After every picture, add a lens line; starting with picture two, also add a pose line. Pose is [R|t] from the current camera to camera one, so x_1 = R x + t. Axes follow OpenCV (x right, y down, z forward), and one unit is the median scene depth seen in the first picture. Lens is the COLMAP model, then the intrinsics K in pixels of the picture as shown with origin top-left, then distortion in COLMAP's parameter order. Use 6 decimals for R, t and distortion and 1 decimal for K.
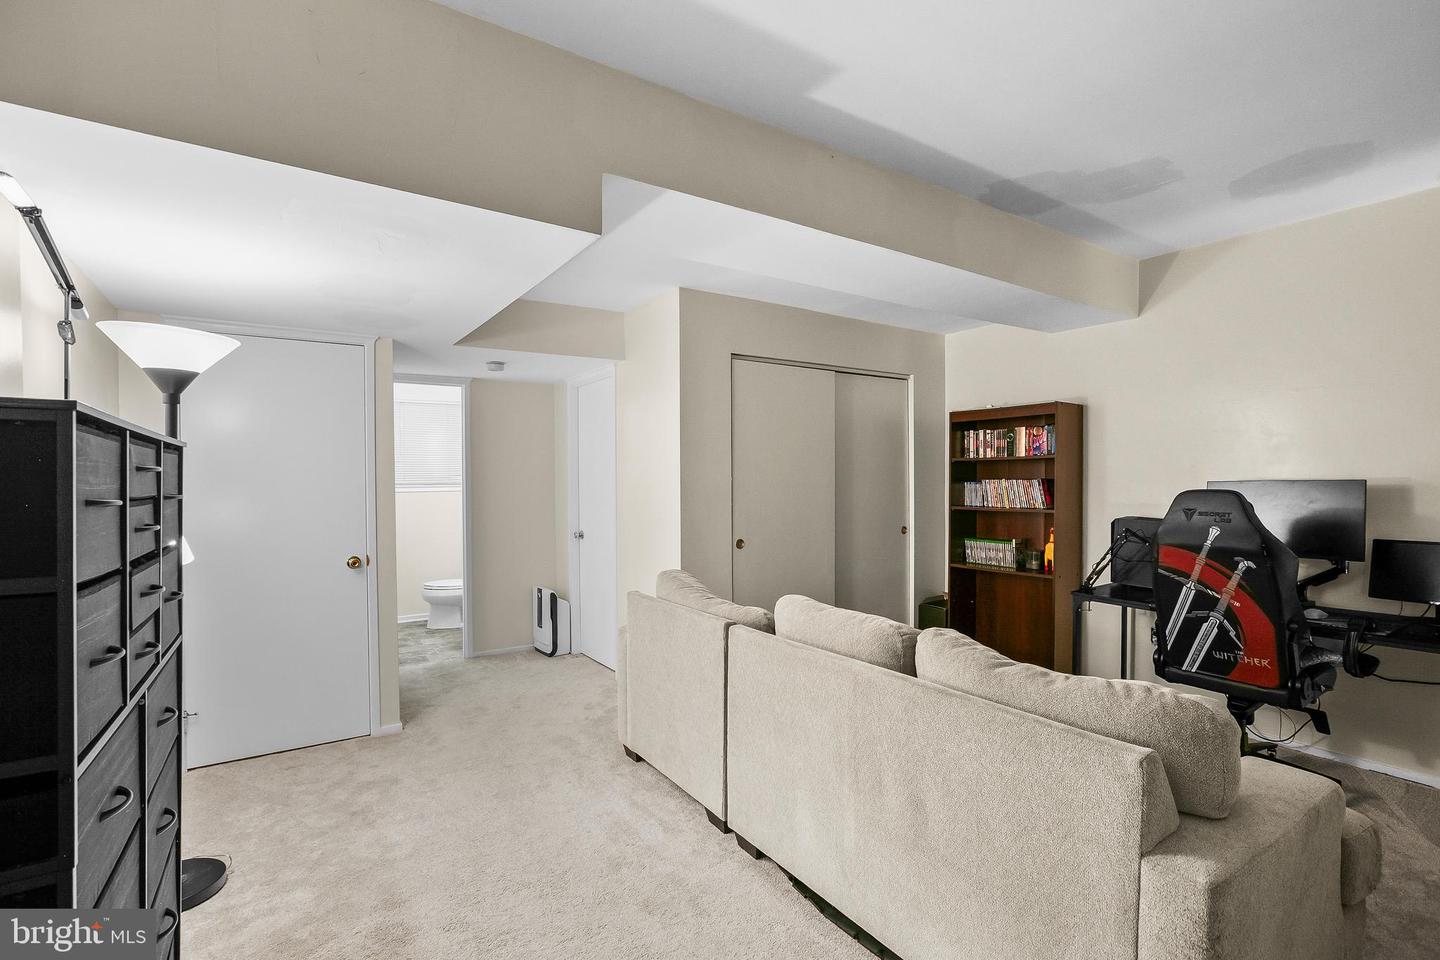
lens RADIAL K [[670.2, 0, 729.5], [0, 670.2, 487.8], [0, 0, 1]] dist [-0.037214, 0.017026]
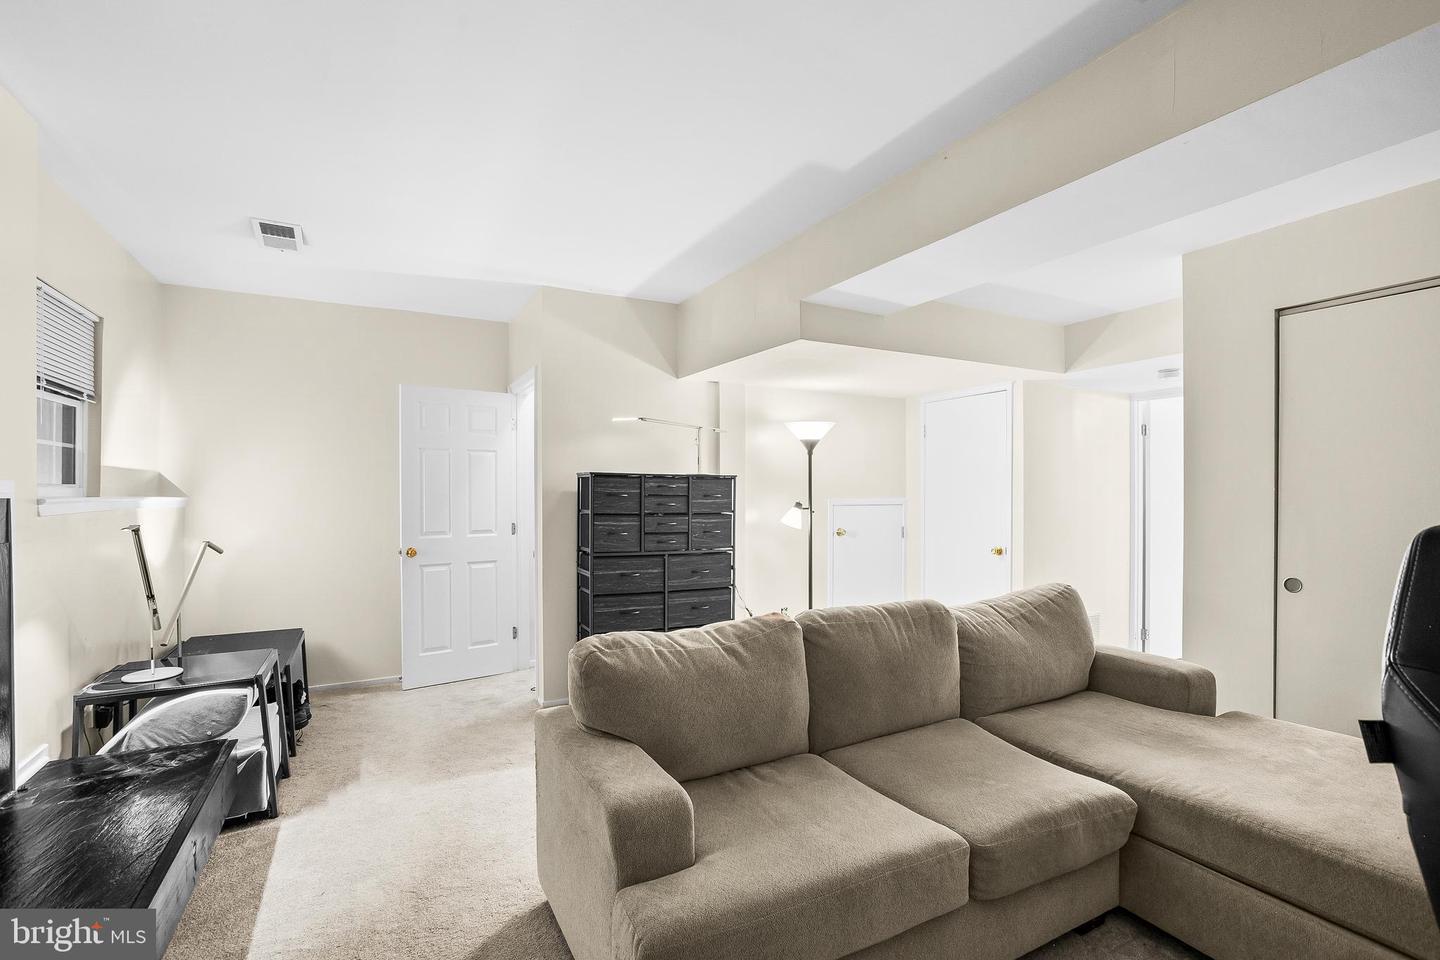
lens RADIAL K [[670.2, 0, 724.0], [0, 670.2, 489.1], [0, 0, 1]] dist [-0.037214, 0.017026]
pose [[-0.107297, 0.000313, -0.994227, 1.012167], [-0.012026, 0.999926, 0.001613, -0.012092], [0.994154, 0.012130, -0.107285, 0.693310]]
